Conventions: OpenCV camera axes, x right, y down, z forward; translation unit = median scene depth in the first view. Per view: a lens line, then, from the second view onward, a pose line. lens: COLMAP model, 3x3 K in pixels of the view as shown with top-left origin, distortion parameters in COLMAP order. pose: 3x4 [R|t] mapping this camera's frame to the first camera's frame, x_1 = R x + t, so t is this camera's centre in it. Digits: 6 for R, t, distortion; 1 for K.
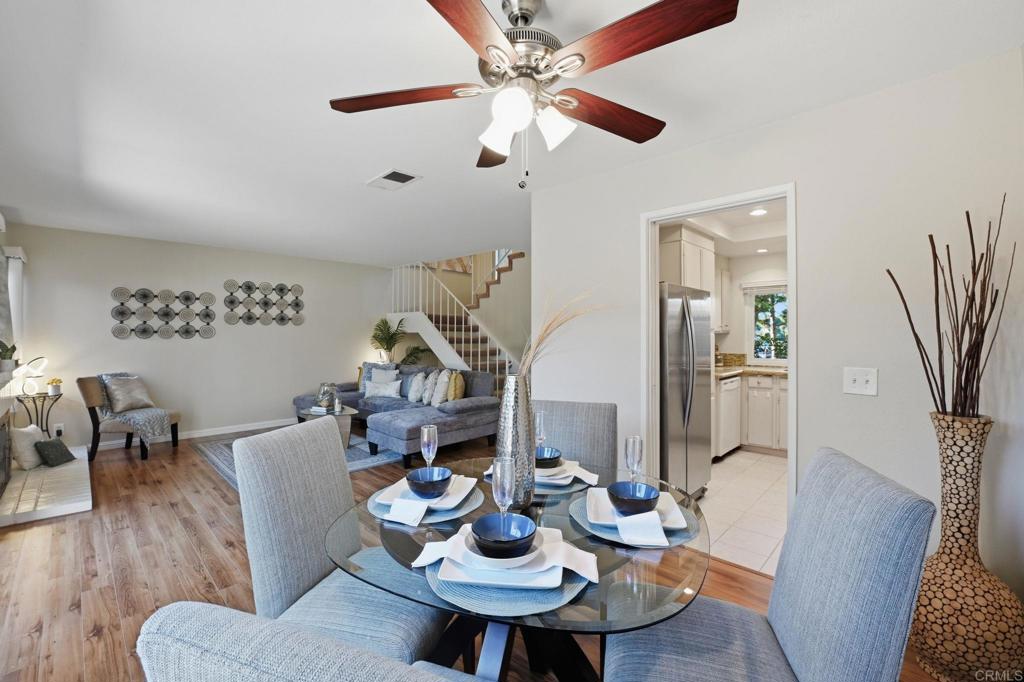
lens RADIAL K [[425.8, 0, 509.7], [0, 425.8, 335.7], [0, 0, 1]] dist [-0.019043, 0.000300]
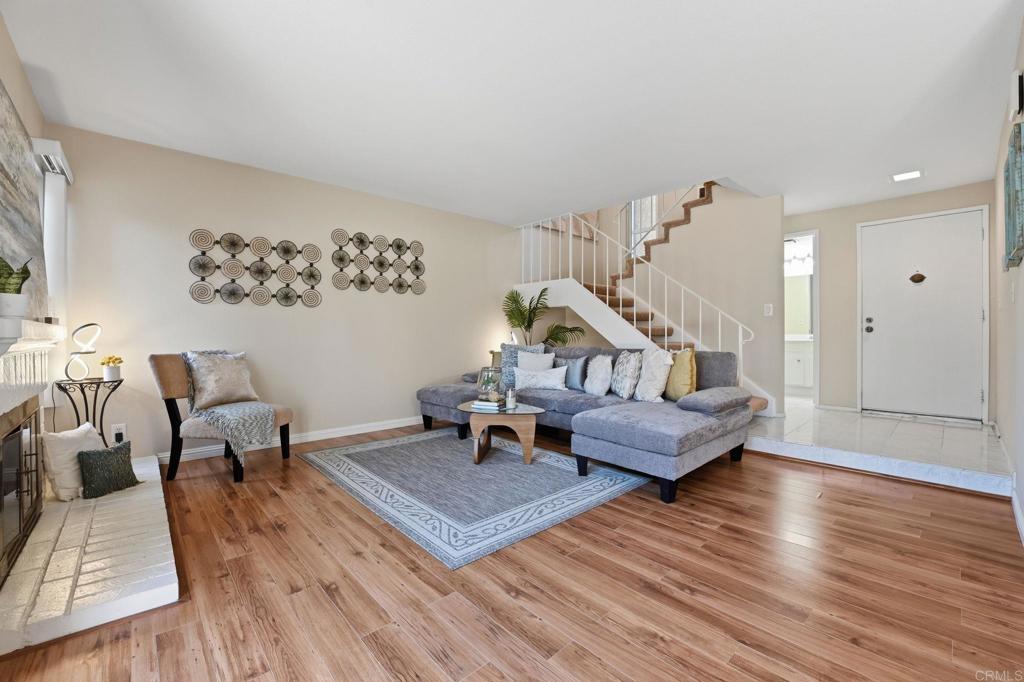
lens RADIAL K [[414.7, 0, 509.2], [0, 414.7, 339.3], [0, 0, 1]] dist [-0.019136, -0.000048]
pose [[0.997832, -0.002348, -0.065776, -0.364893], [0.002719, 0.999981, 0.005549, 0.064850], [0.065762, -0.005715, 0.997819, 0.343762]]
